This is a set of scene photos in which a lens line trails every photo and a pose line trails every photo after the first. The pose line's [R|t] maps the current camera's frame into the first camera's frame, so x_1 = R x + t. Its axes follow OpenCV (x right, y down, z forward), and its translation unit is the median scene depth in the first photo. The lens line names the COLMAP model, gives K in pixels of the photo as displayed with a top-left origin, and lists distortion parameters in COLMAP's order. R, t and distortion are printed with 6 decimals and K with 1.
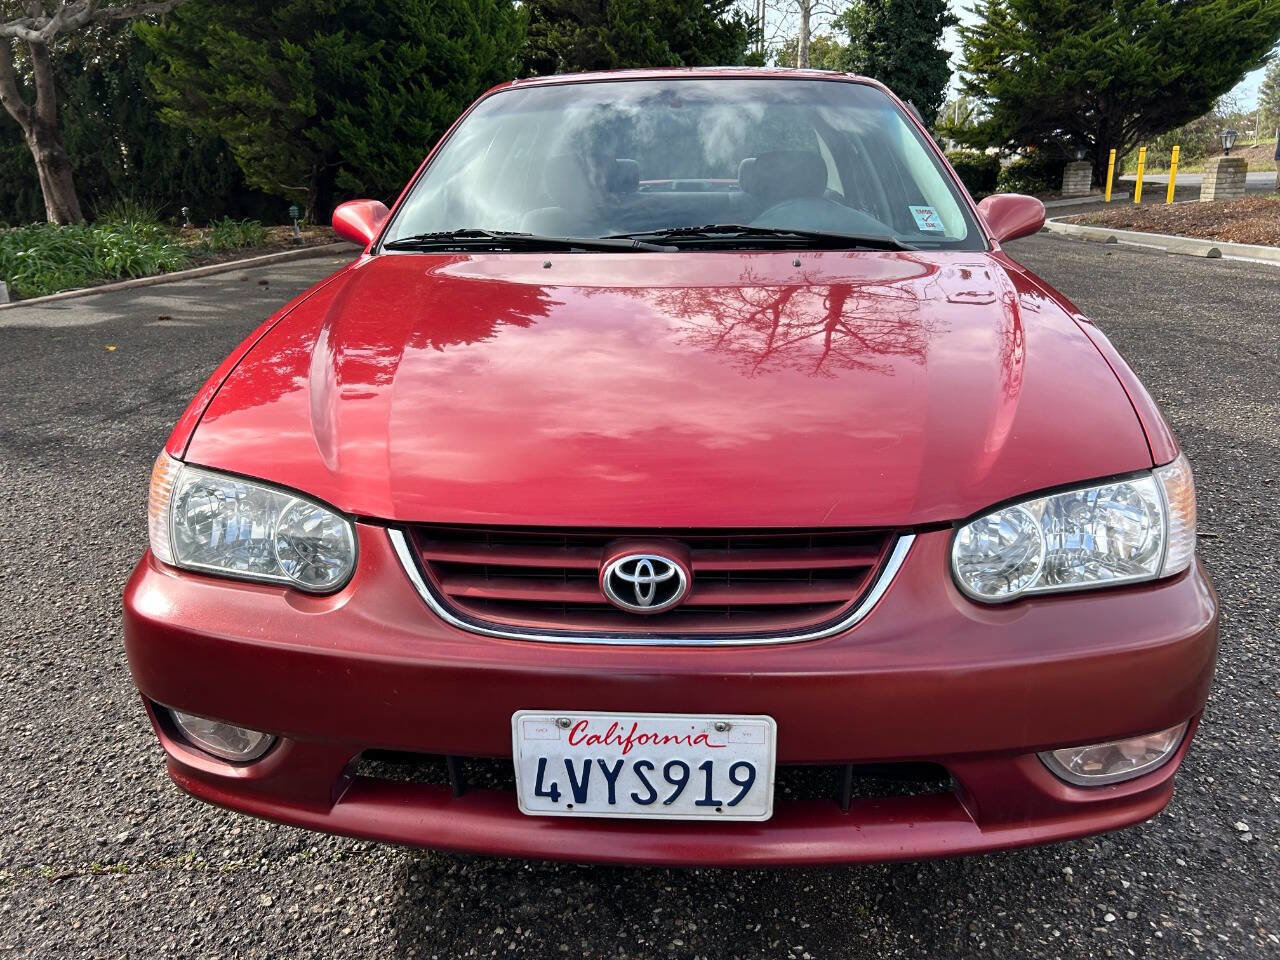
lens RADIAL K [[963.6, 0, 631.0], [0, 963.6, 483.6], [0, 0, 1]] dist [0.069352, -0.083014]
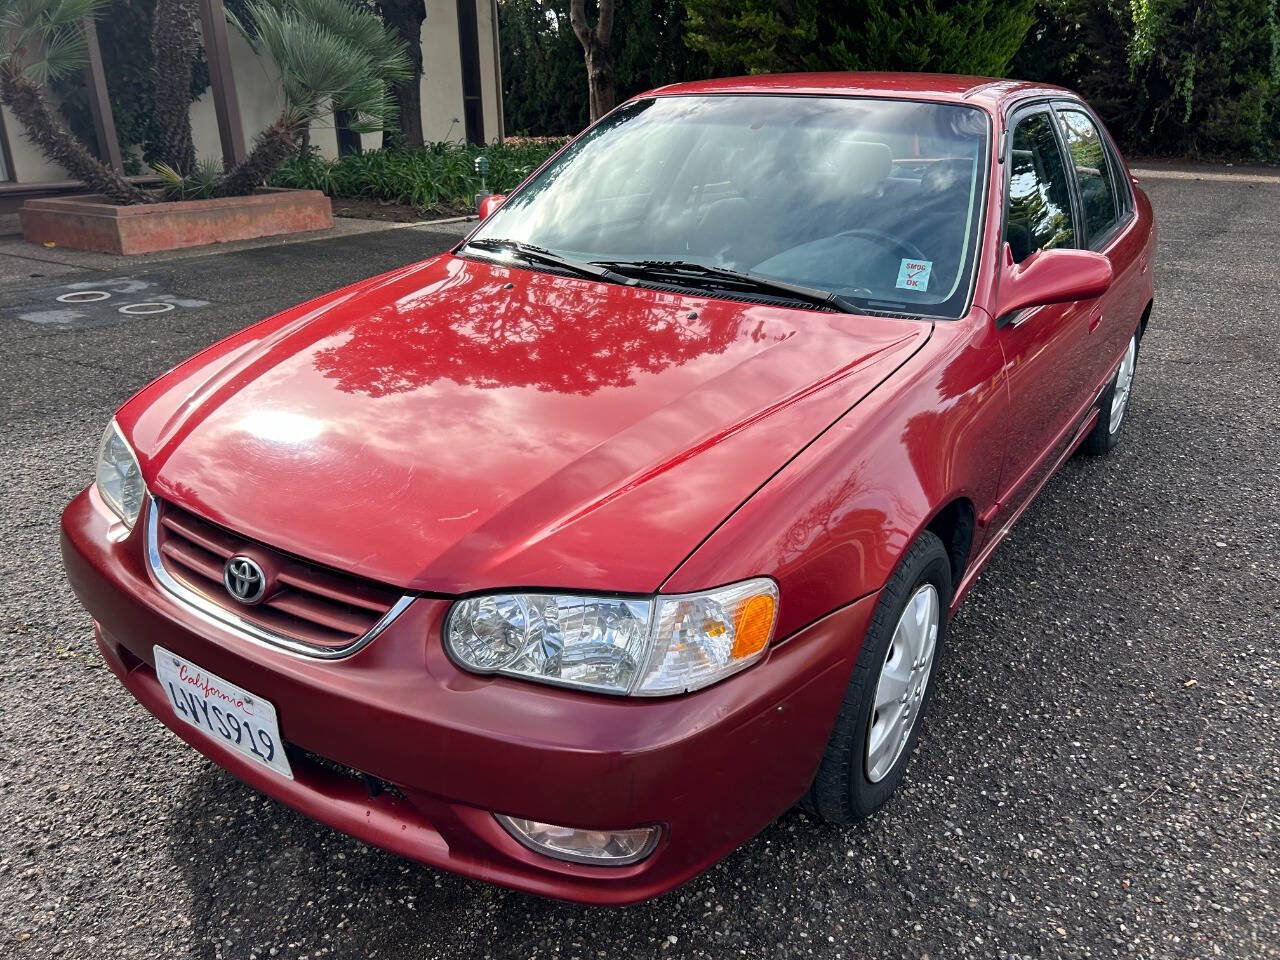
lens RADIAL K [[970.8, 0, 644.0], [0, 970.8, 472.7], [0, 0, 1]] dist [0.046533, -0.057591]
pose [[0.867716, 0.206526, -0.452125, 0.690089], [-0.174230, 0.978260, 0.112478, -0.185163], [0.465525, -0.018825, 0.884834, 0.049195]]
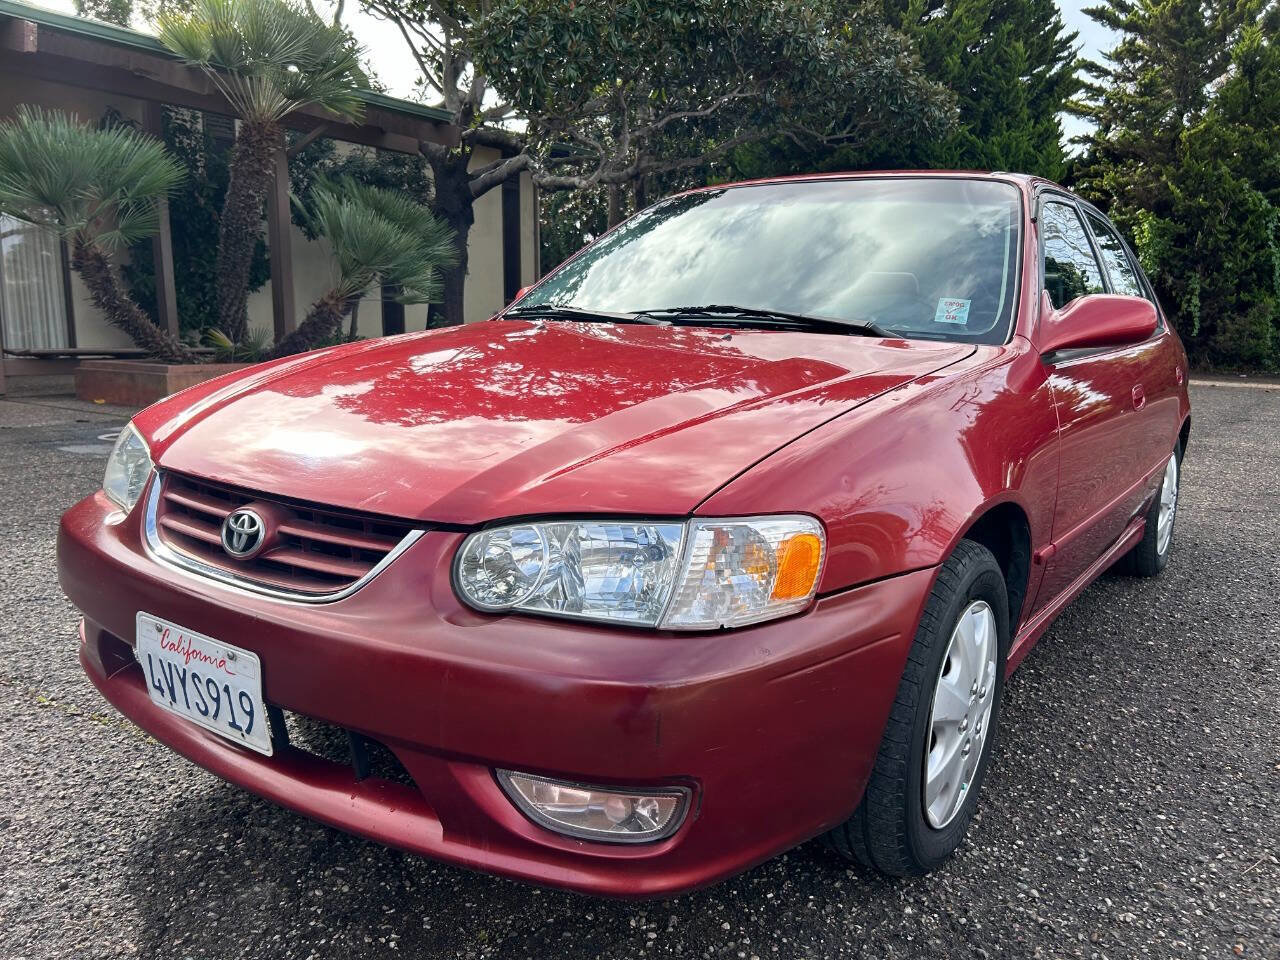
lens RADIAL K [[961.9, 0, 640.0], [0, 961.9, 480.0], [0, 0, 1]] dist [0.071654, -0.087954]
pose [[0.850493, 0.129743, -0.509733, 0.687367], [-0.199097, 0.976401, -0.083670, 0.026338], [0.486849, 0.172647, 0.856254, 0.118461]]
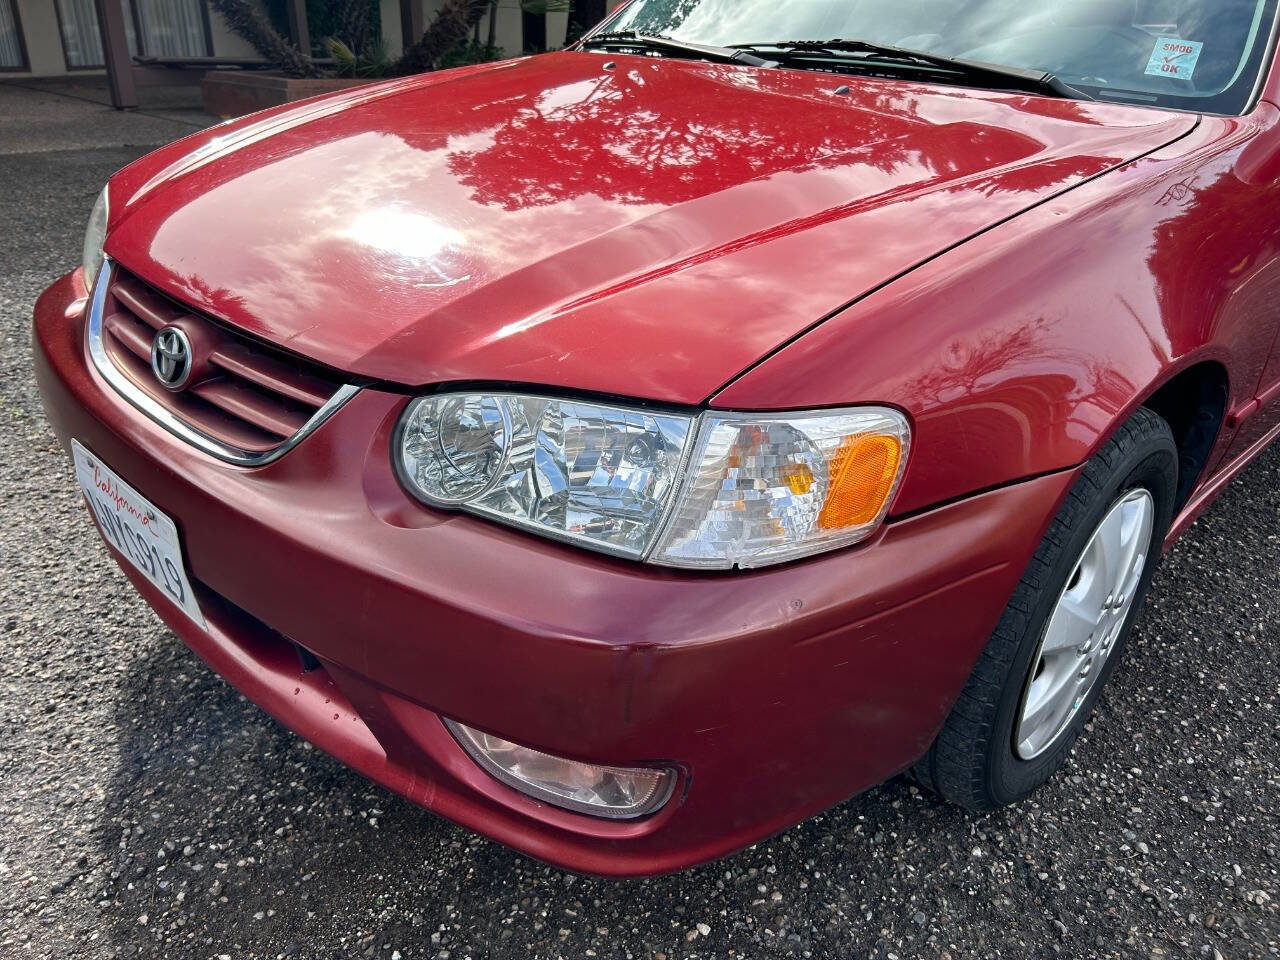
lens RADIAL K [[970.8, 0, 644.0], [0, 970.8, 472.7], [0, 0, 1]] dist [0.046533, -0.057591]
pose [[0.757979, 0.322069, -0.567221, 0.630749], [-0.249972, 0.946635, 0.203463, -0.068929], [0.602480, -0.012431, 0.798037, 0.325392]]
